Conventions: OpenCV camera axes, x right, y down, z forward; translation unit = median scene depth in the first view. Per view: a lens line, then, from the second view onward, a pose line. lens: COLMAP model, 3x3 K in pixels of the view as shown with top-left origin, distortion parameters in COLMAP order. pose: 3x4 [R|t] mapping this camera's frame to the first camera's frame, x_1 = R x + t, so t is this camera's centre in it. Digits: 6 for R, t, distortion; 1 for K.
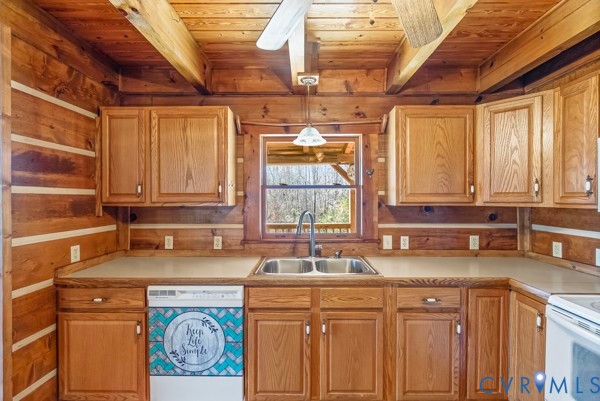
lens RADIAL K [[263.1, 0, 303.1], [0, 263.1, 197.7], [0, 0, 1]] dist [-0.002237, 0.000956]
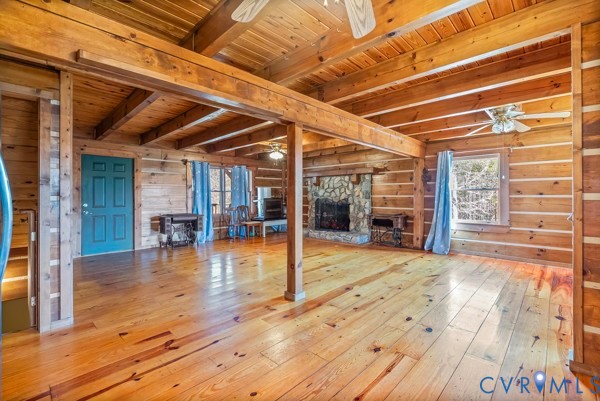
lens RADIAL K [[263.1, 0, 299.0], [0, 263.1, 194.7], [0, 0, 1]] dist [-0.002237, 0.000956]
pose [[-0.689278, -0.005322, -0.724478, 0.523918], [-0.007740, 0.999970, 0.000019, 0.133660], [0.724456, 0.005621, -0.689298, 0.678065]]
